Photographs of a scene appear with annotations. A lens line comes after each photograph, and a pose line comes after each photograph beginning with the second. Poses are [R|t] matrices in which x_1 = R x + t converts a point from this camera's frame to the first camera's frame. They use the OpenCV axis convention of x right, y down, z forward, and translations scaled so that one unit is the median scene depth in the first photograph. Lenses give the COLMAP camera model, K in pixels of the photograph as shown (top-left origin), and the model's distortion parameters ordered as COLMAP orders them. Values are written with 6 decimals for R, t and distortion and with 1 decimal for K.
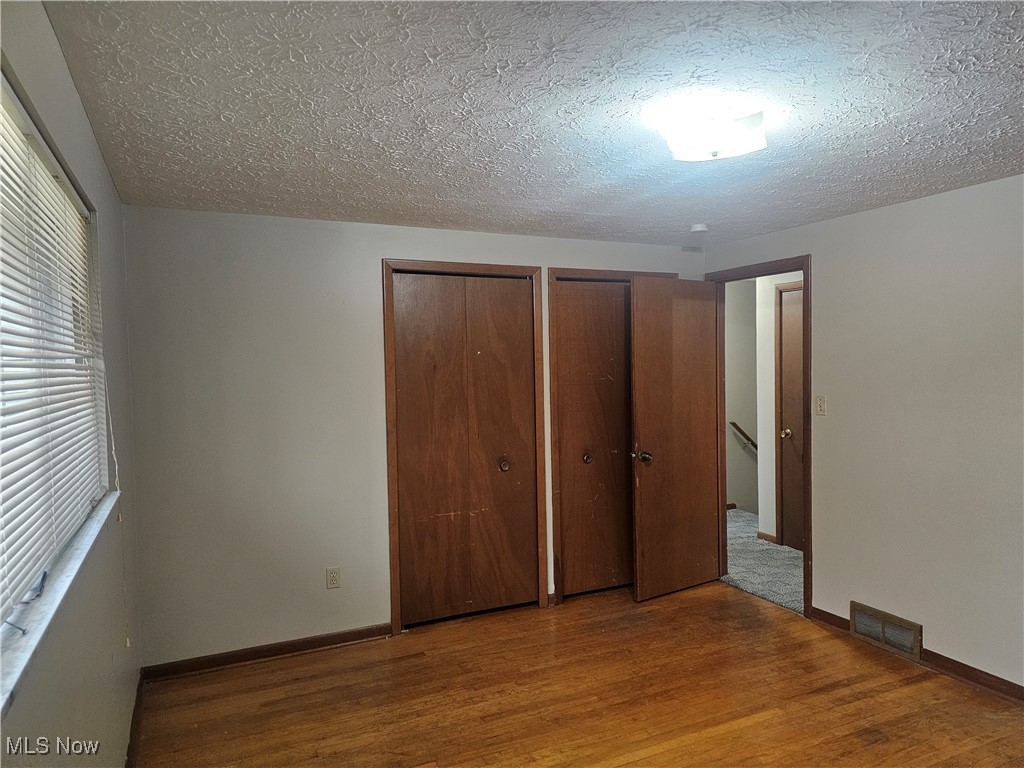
lens RADIAL K [[683.1, 0, 518.7], [0, 683.1, 372.1], [0, 0, 1]] dist [0.066044, -0.061995]
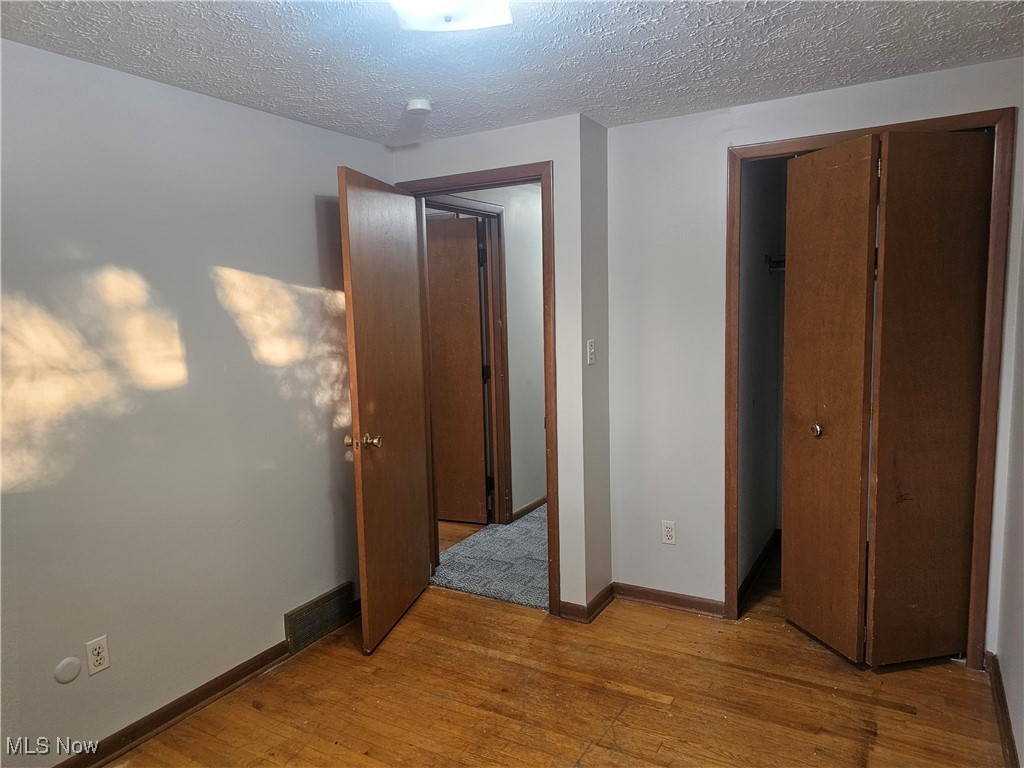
lens RADIAL K [[685.8, 0, 519.7], [0, 685.8, 380.6], [0, 0, 1]] dist [0.065140, -0.057381]
pose [[0.564937, 0.094275, -0.819731, 1.108688], [0.005992, 0.992957, 0.118327, -0.021017], [0.825113, -0.071759, 0.560393, 0.502302]]
